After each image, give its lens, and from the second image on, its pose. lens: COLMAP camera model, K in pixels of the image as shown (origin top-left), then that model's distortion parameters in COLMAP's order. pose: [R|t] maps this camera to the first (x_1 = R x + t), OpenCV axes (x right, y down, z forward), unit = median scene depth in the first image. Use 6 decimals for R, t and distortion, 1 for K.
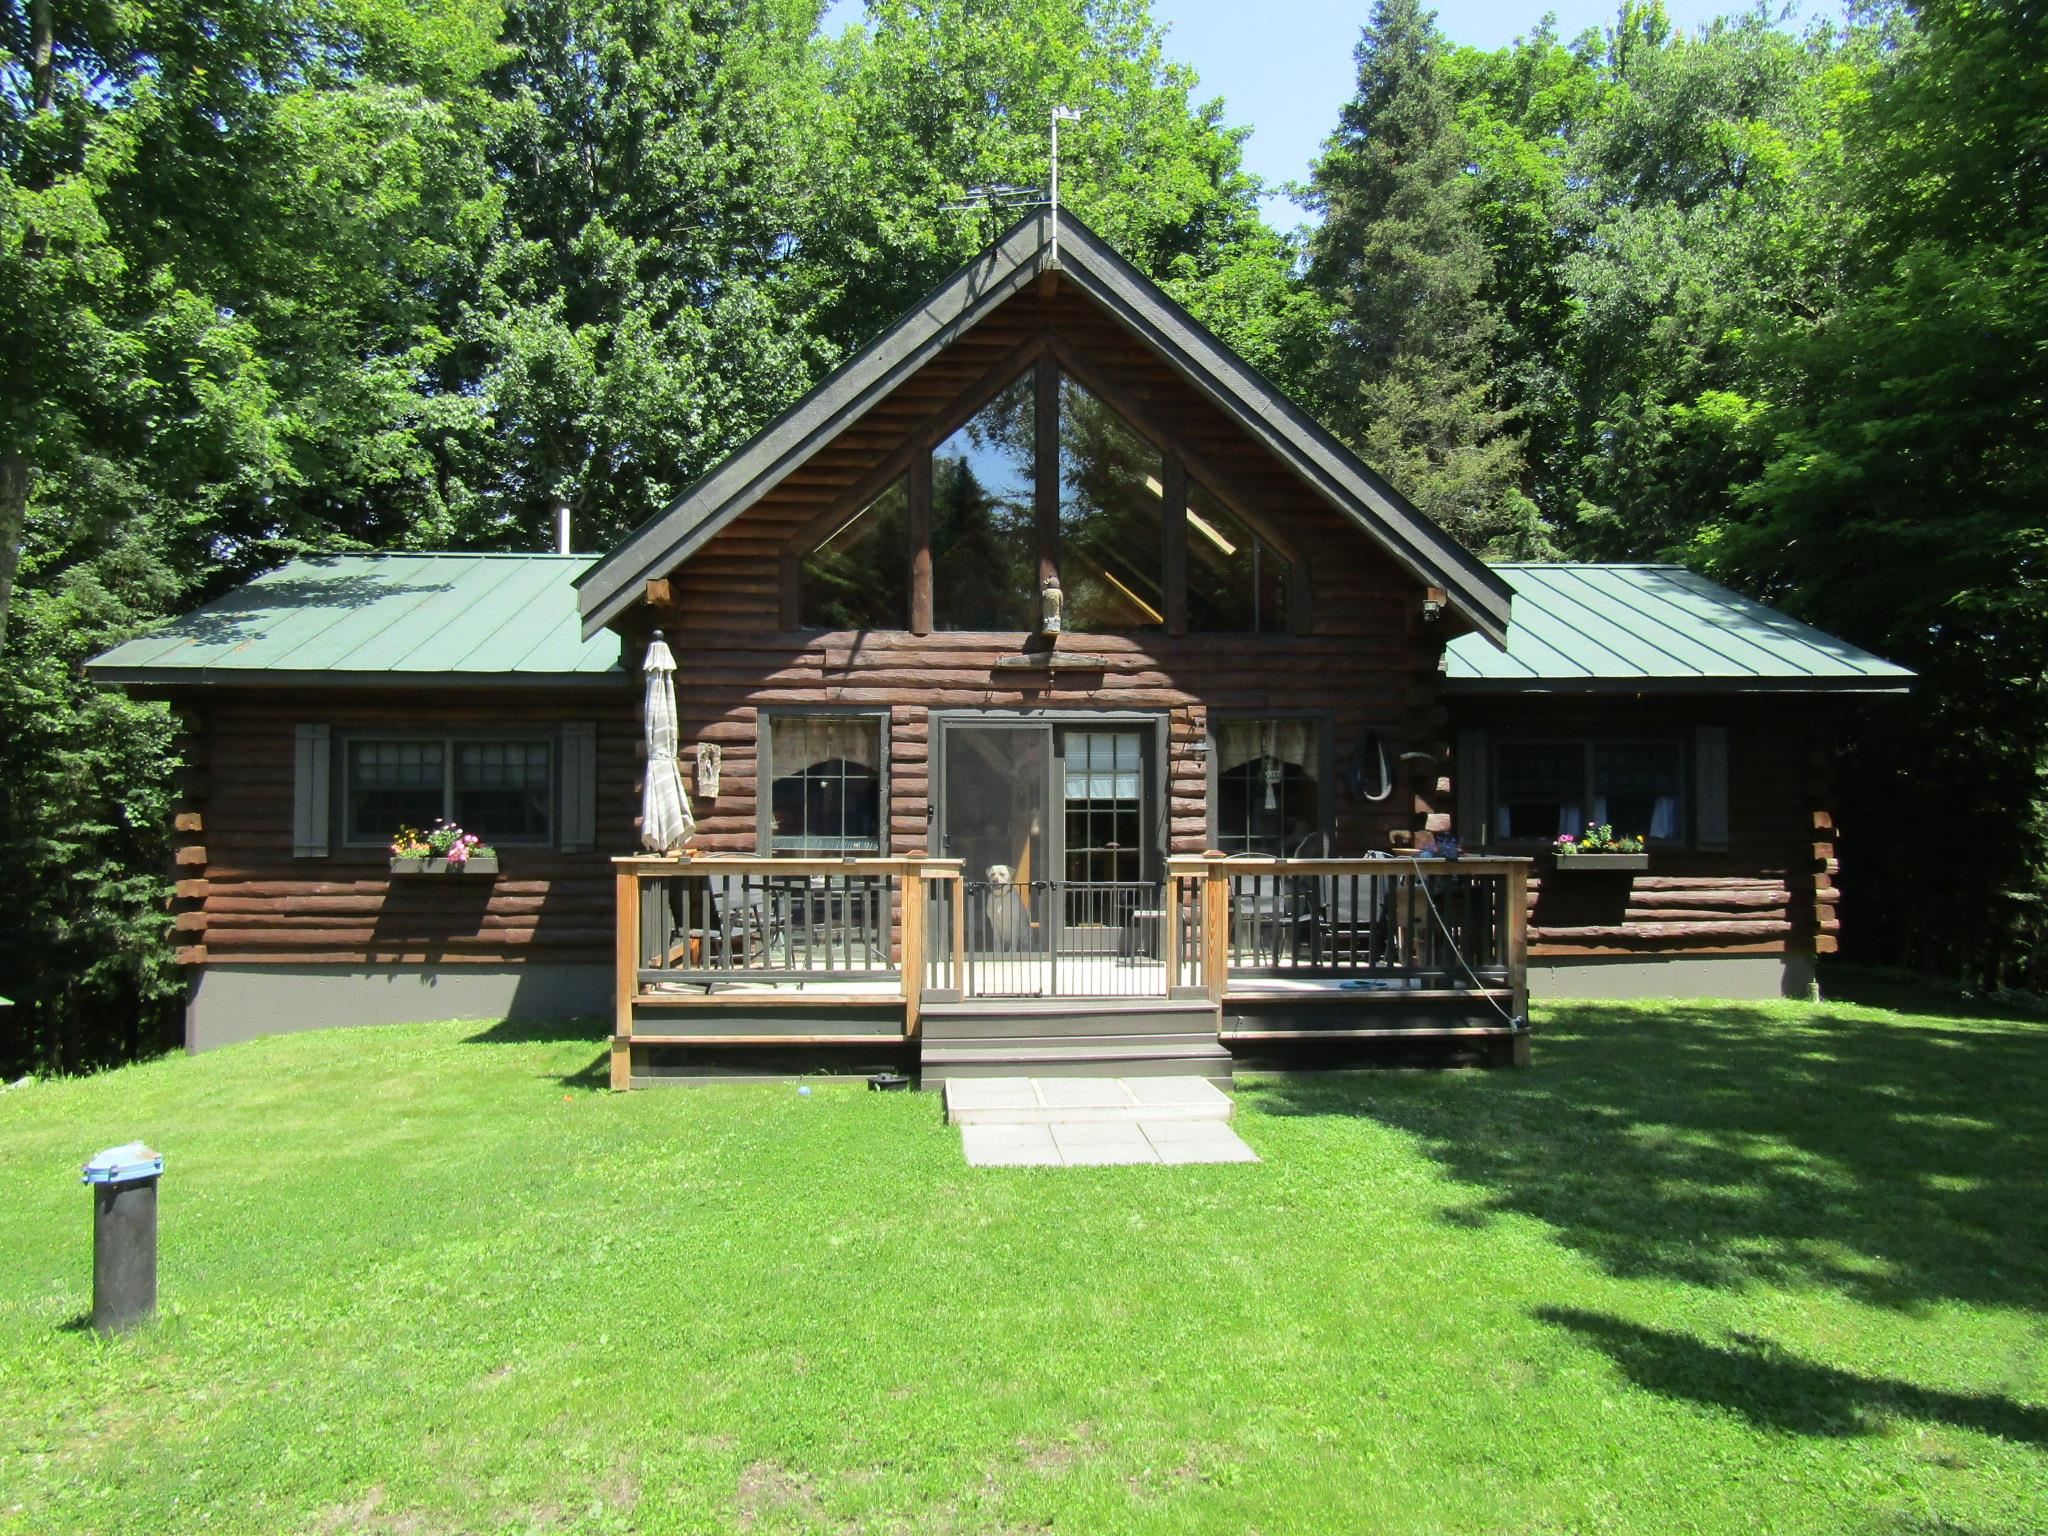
lens RADIAL K [[1455.4, 0, 1032.6], [0, 1455.4, 772.9], [0, 0, 1]] dist [-0.008118, 0.000055]
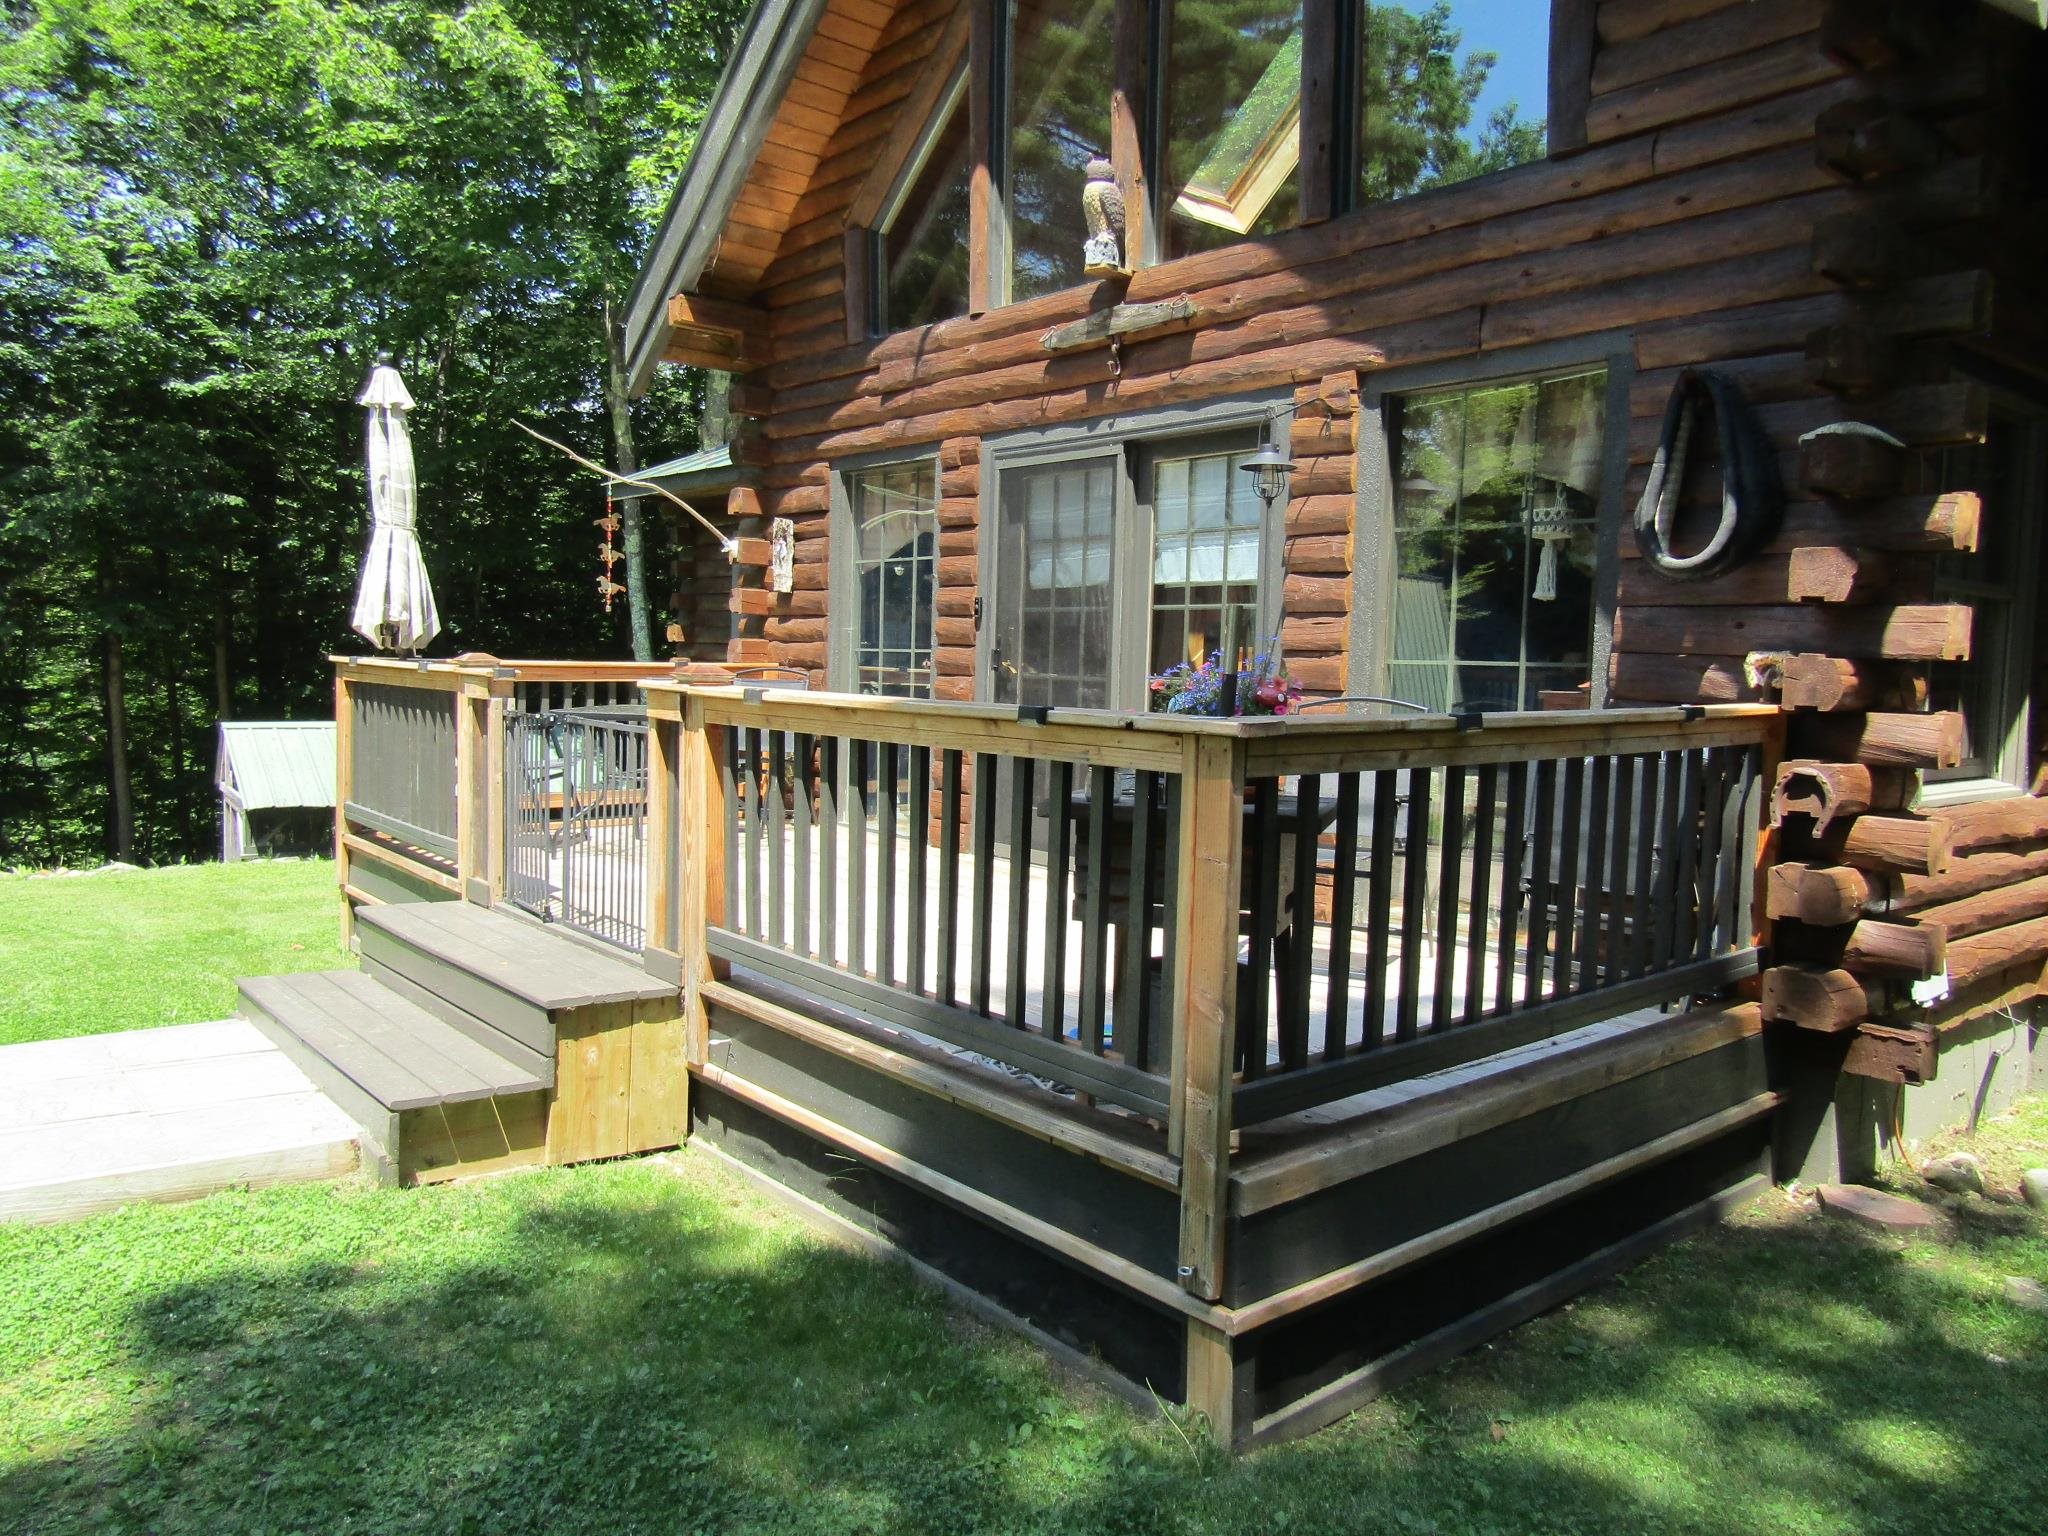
lens RADIAL K [[1455.4, 0, 1032.6], [0, 1455.4, 772.9], [0, 0, 1]] dist [-0.008118, 0.000055]
pose [[0.591452, 0.078865, -0.802474, 0.432227], [0.002423, 0.995027, 0.099575, 0.033409], [0.806337, -0.060838, 0.588319, 0.644475]]
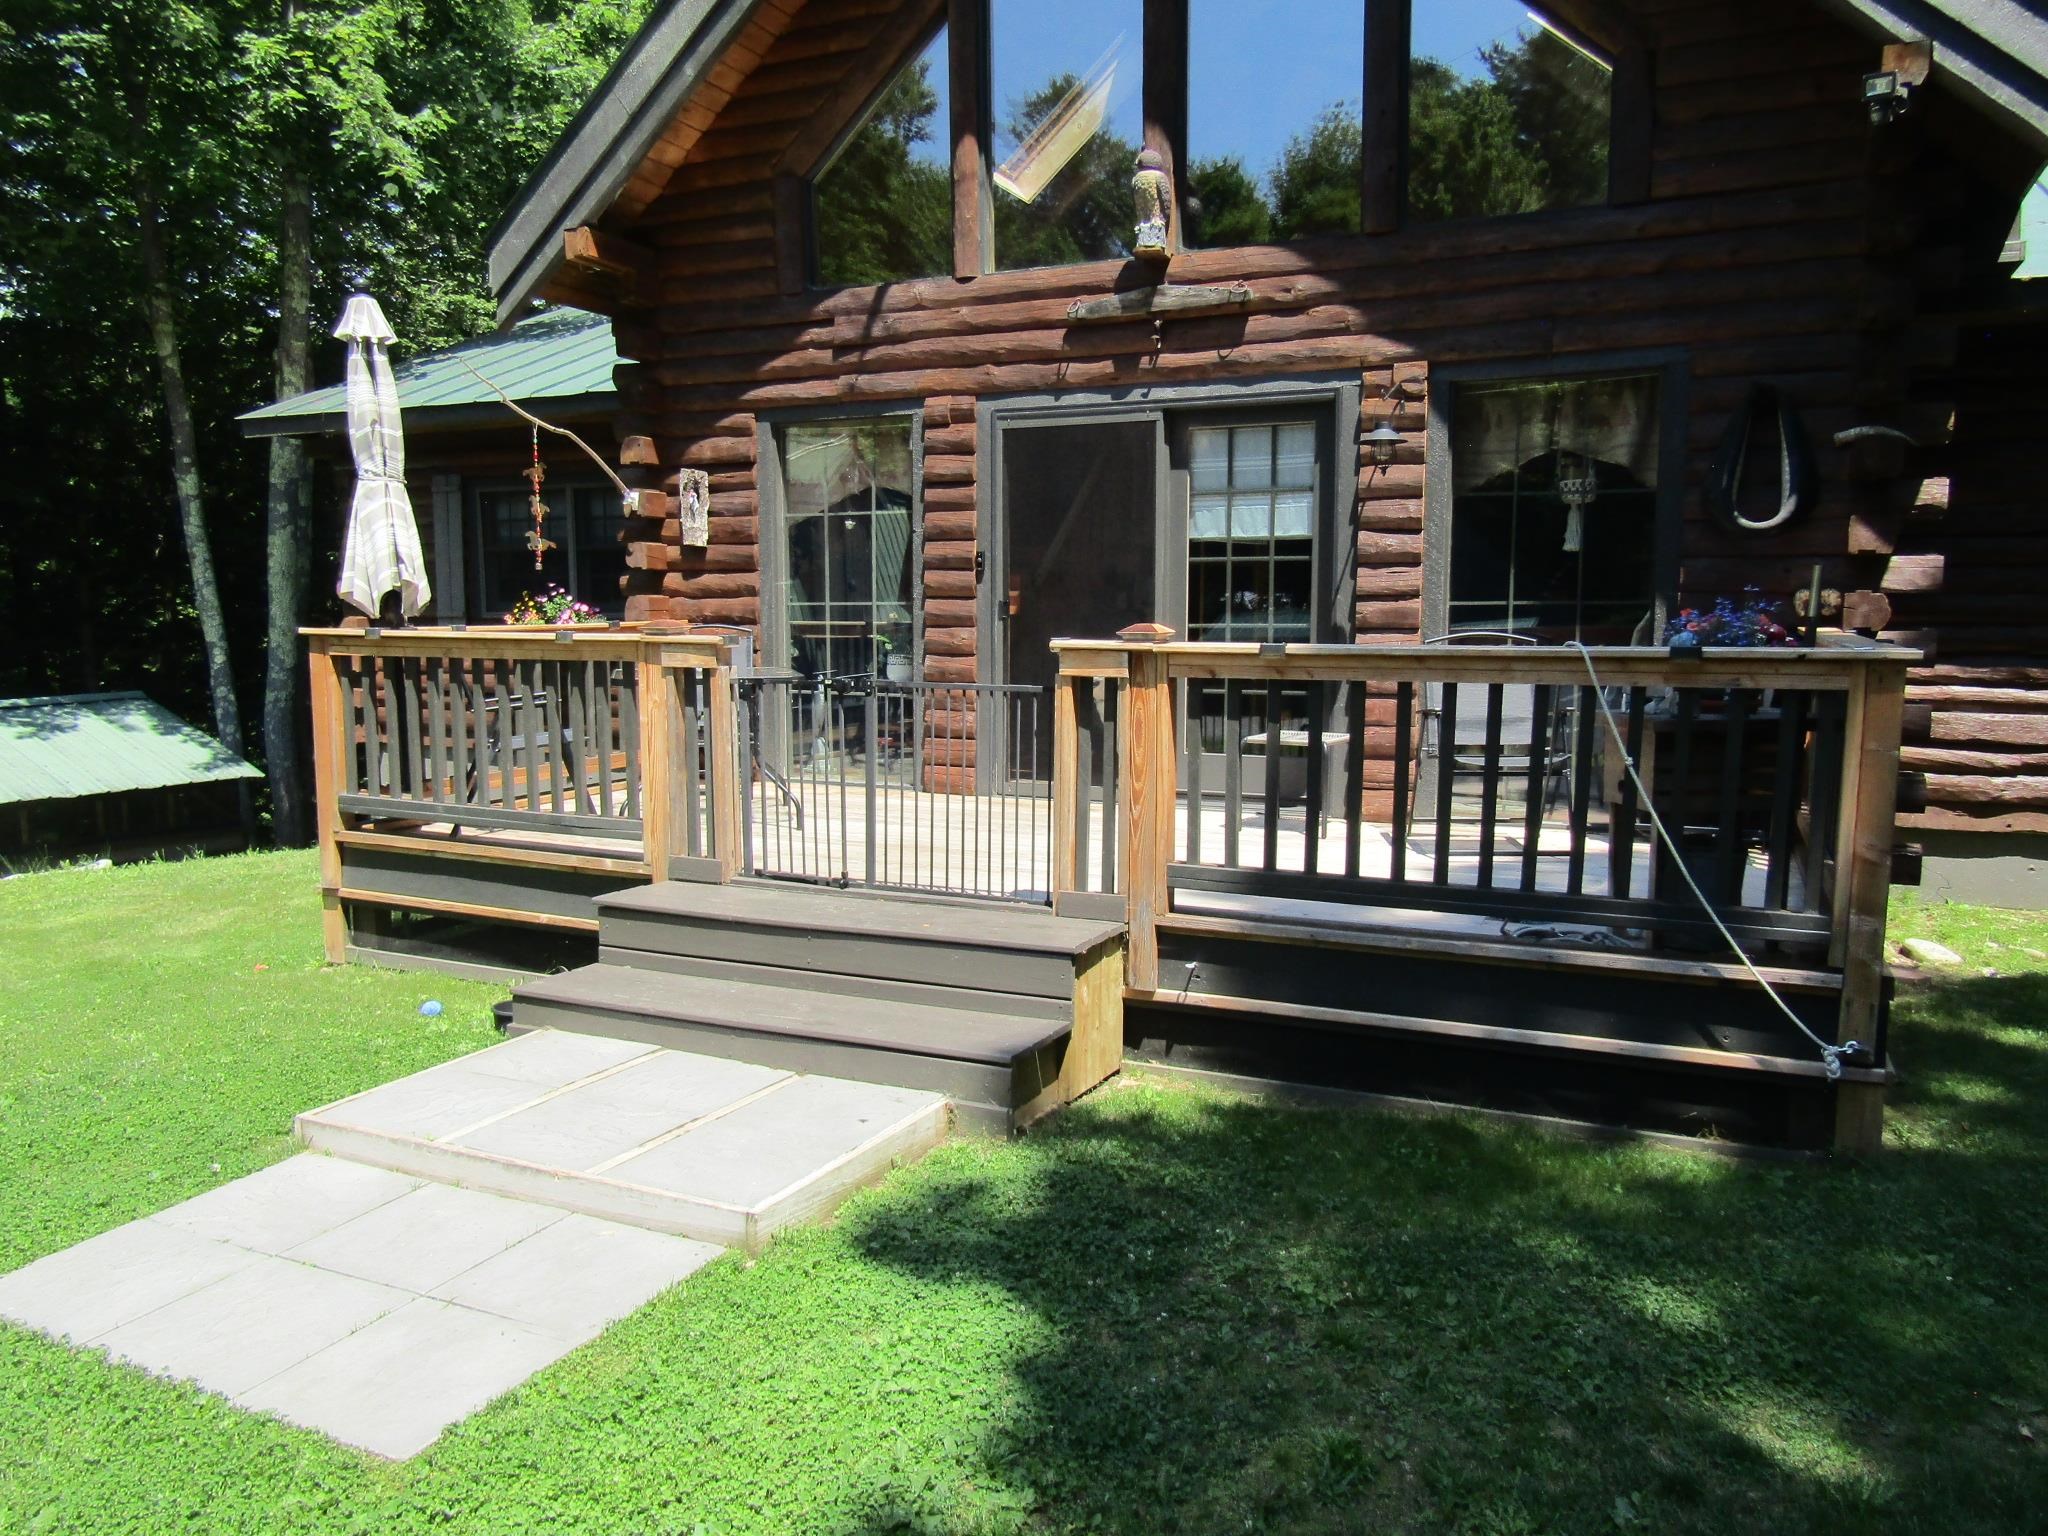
lens RADIAL K [[1455.4, 0, 1032.6], [0, 1455.4, 772.9], [0, 0, 1]] dist [-0.008118, 0.000055]
pose [[0.875830, 0.055297, -0.479441, 0.258568], [0.017476, 0.989129, 0.146007, 0.024514], [0.482303, -0.136257, 0.865343, 0.436761]]
